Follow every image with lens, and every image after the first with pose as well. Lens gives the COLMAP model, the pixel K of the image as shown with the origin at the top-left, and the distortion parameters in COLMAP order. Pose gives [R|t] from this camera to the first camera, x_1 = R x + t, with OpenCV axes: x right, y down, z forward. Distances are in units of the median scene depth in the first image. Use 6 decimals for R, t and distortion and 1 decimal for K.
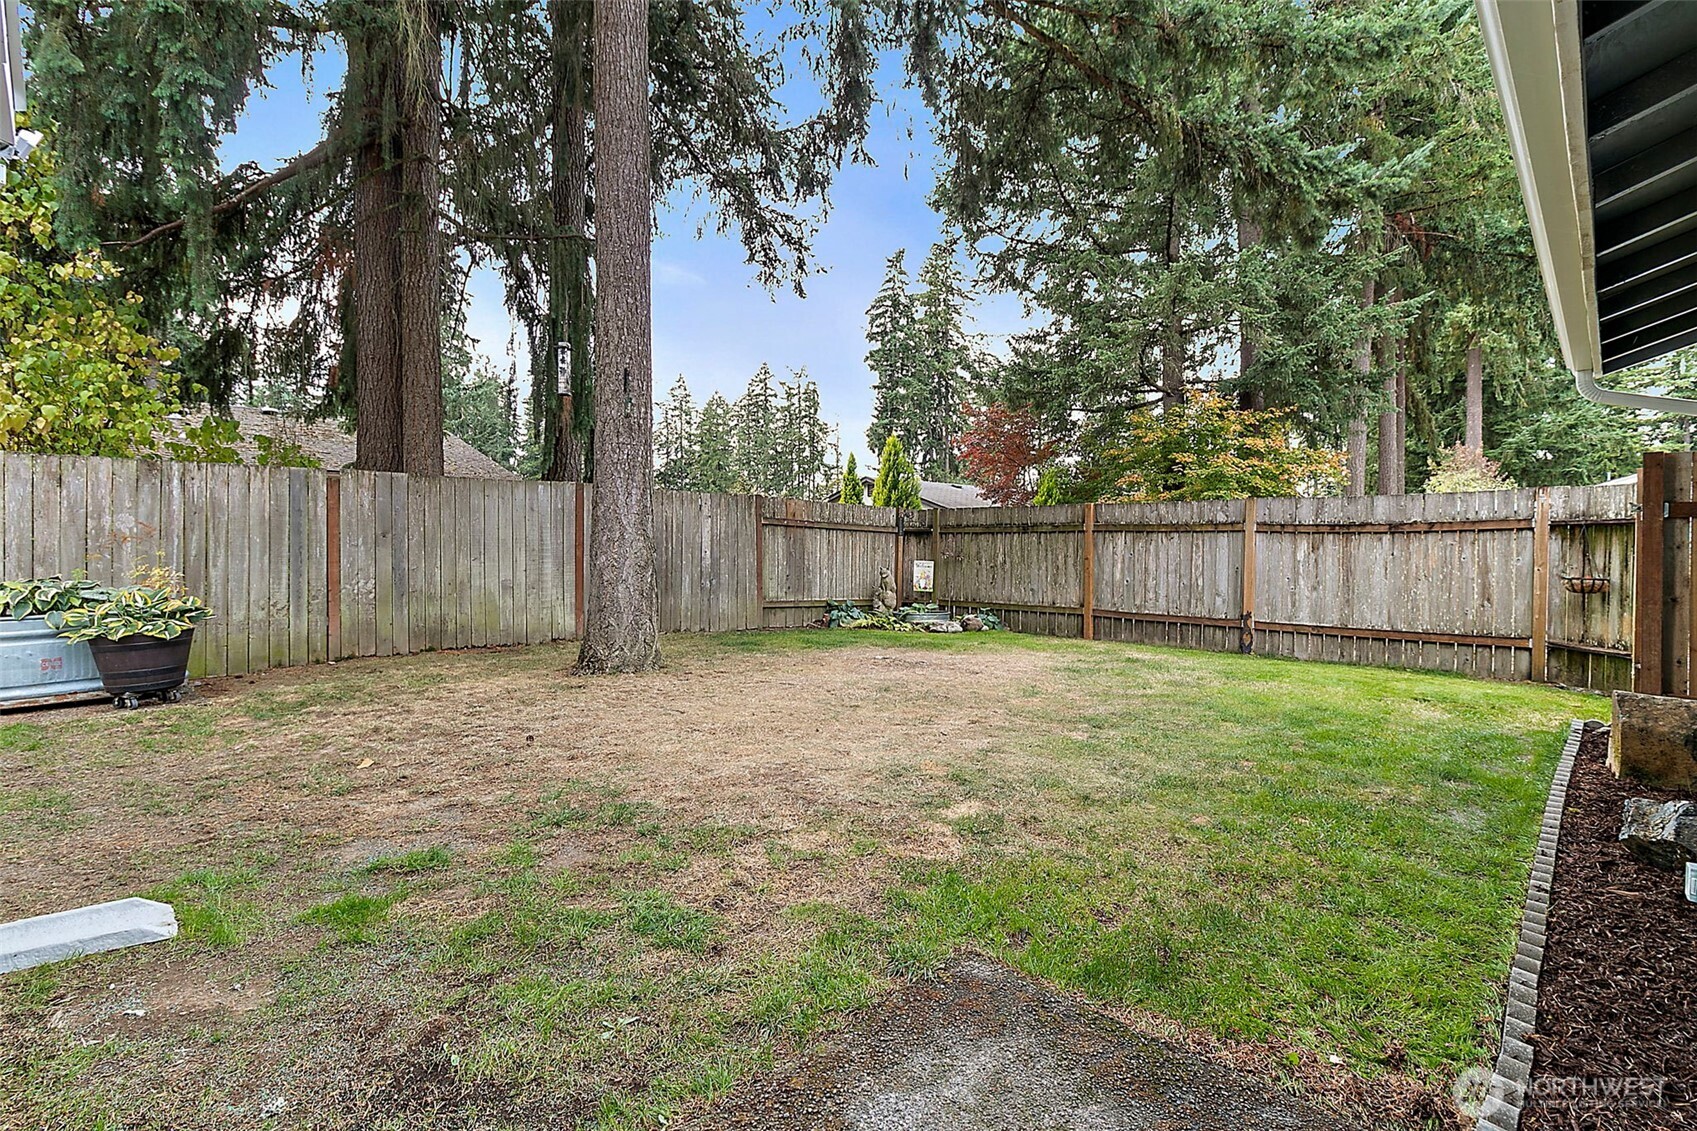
lens RADIAL K [[799.2, 0, 853.9], [0, 799.2, 552.0], [0, 0, 1]] dist [-0.003067, -0.000161]
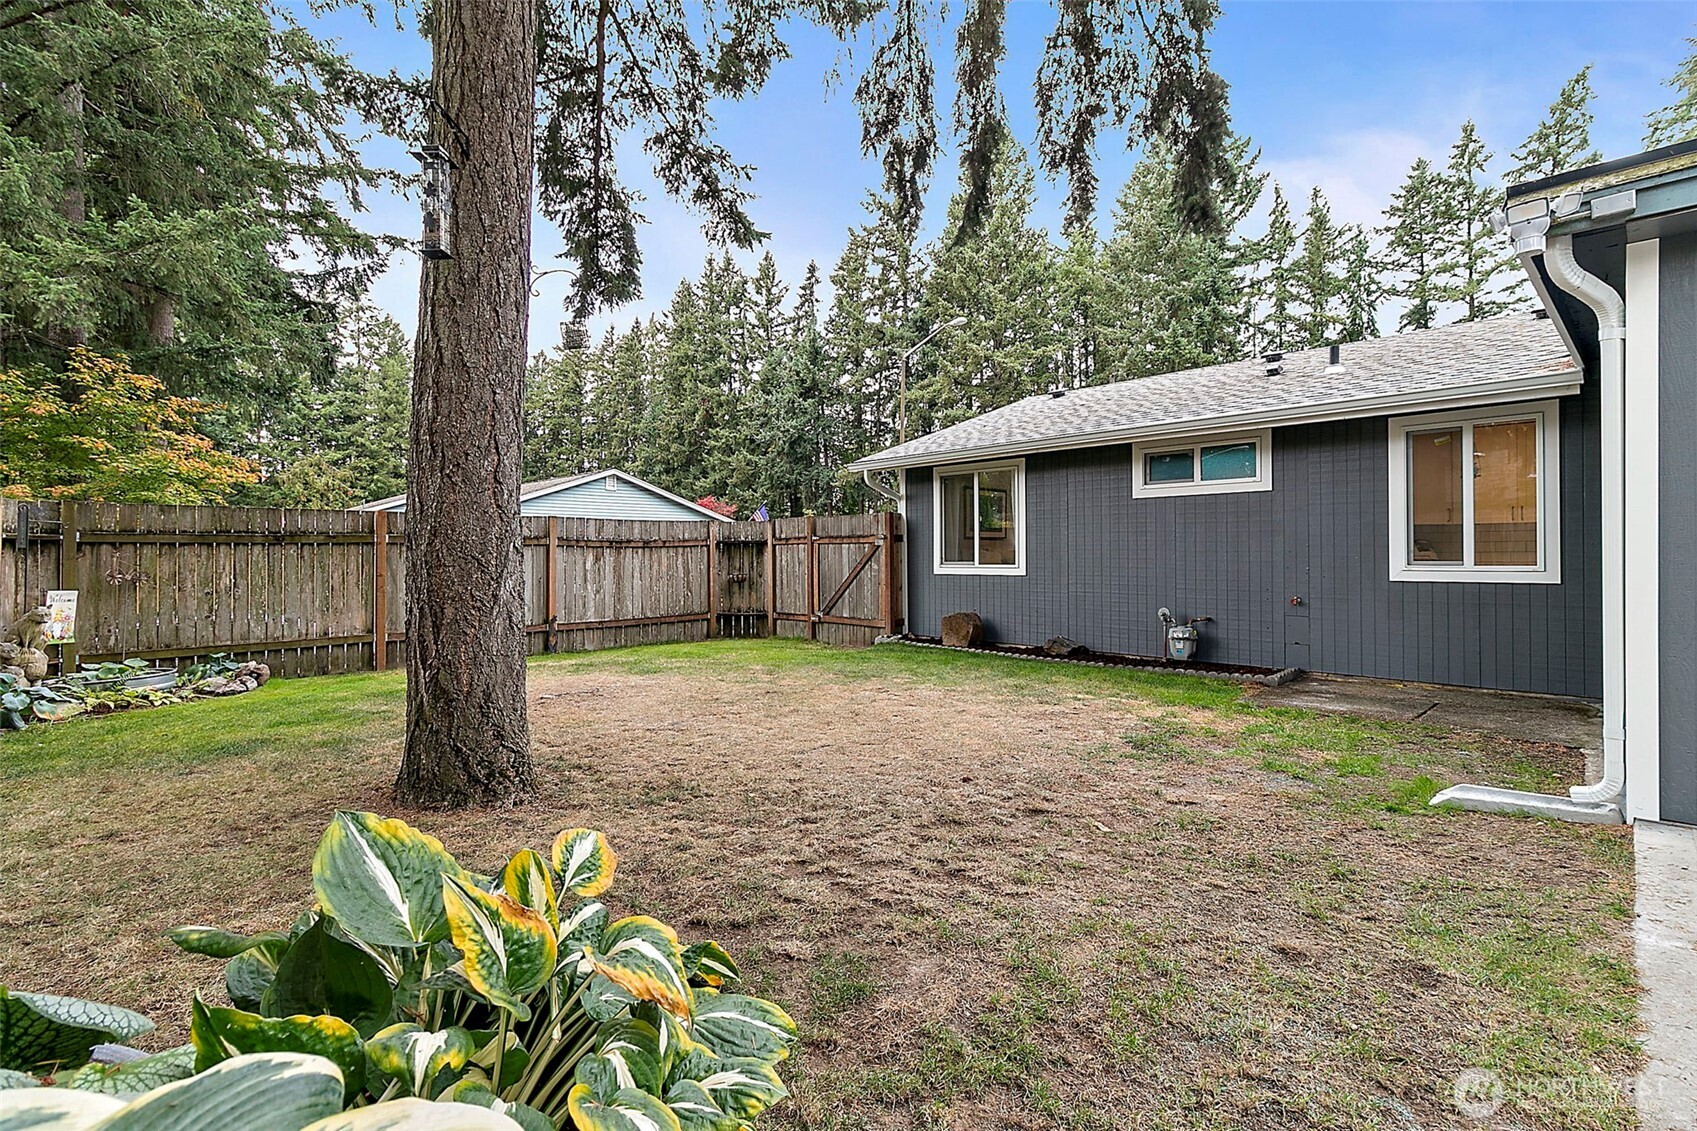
lens RADIAL K [[791.8, 0, 848.6], [0, 791.8, 556.4], [0, 0, 1]] dist [0.004550, 0.000908]
pose [[0.032985, -0.004184, 0.999447, -0.633480], [0.019860, 0.999797, 0.003530, -0.005874], [-0.999259, 0.019733, 0.033061, 0.550727]]
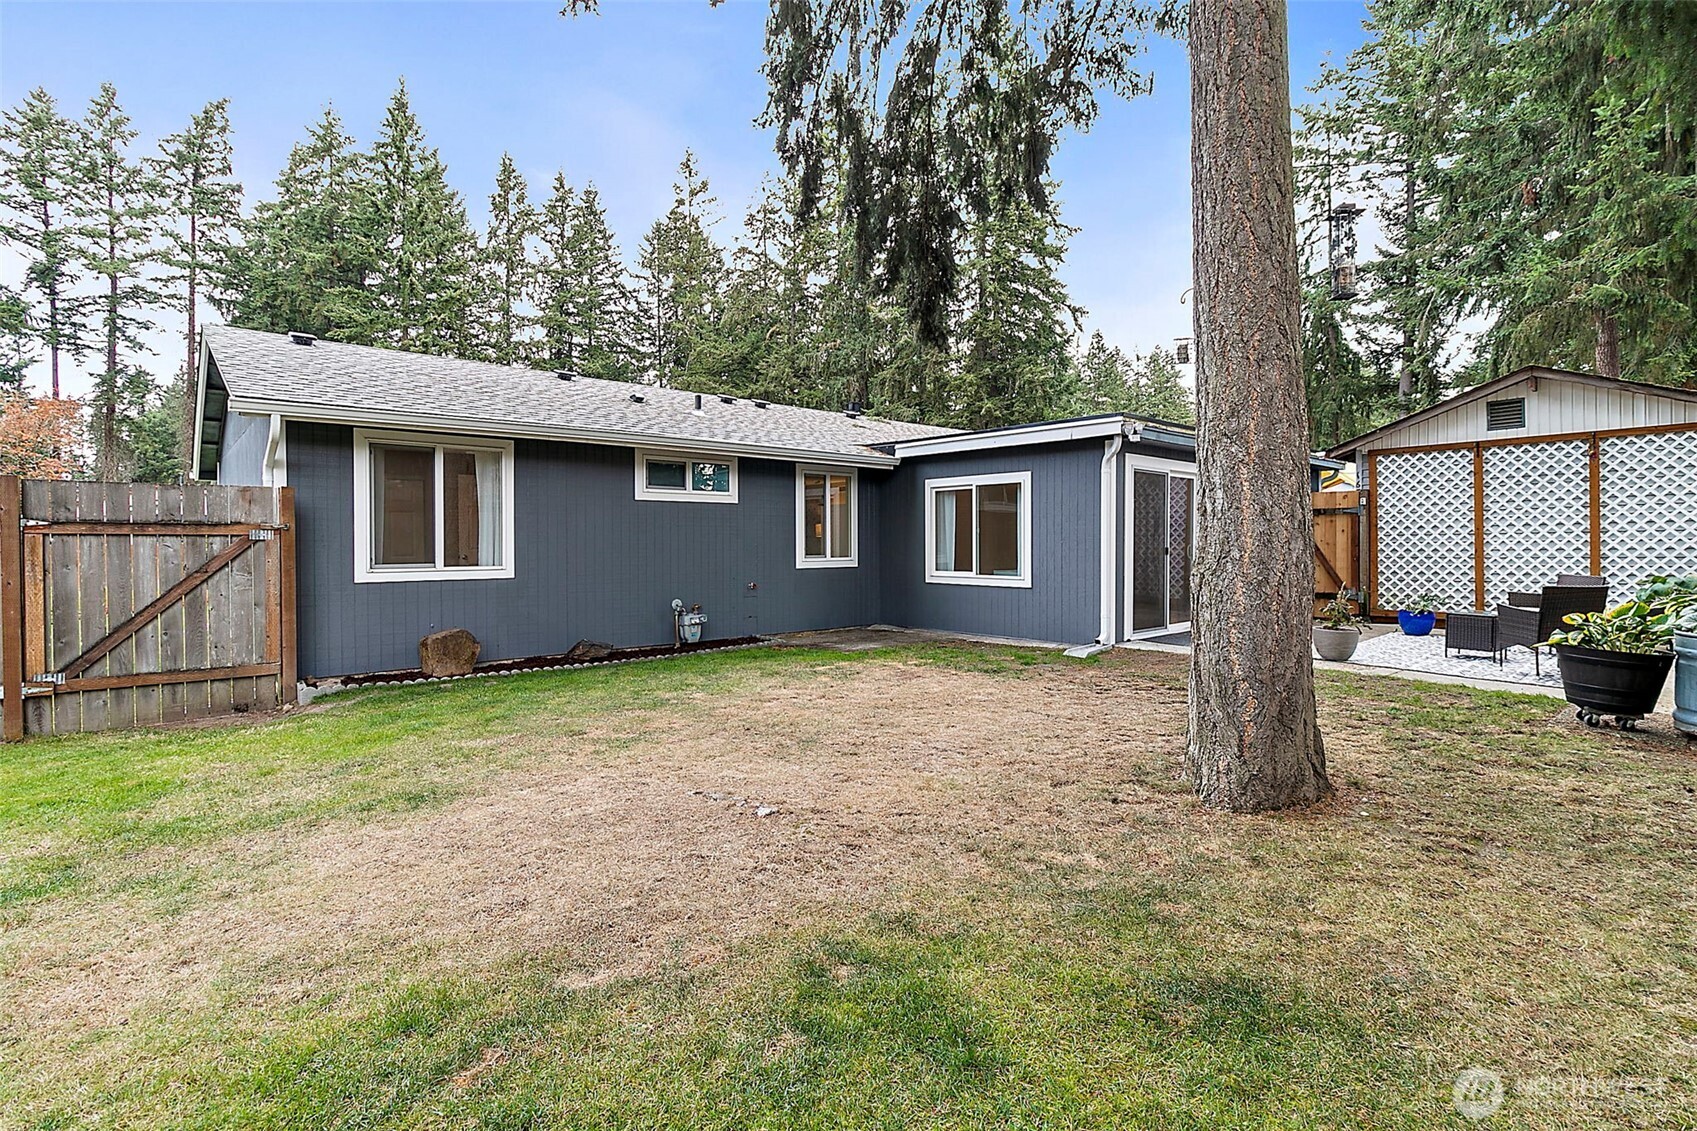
lens RADIAL K [[791.8, 0, 848.6], [0, 791.8, 556.4], [0, 0, 1]] dist [0.004550, 0.000908]
pose [[-0.996467, 0.001540, 0.083971, -0.052687], [0.004037, 0.999554, 0.029577, -0.021485], [-0.083888, 0.029811, -0.996029, 1.196451]]
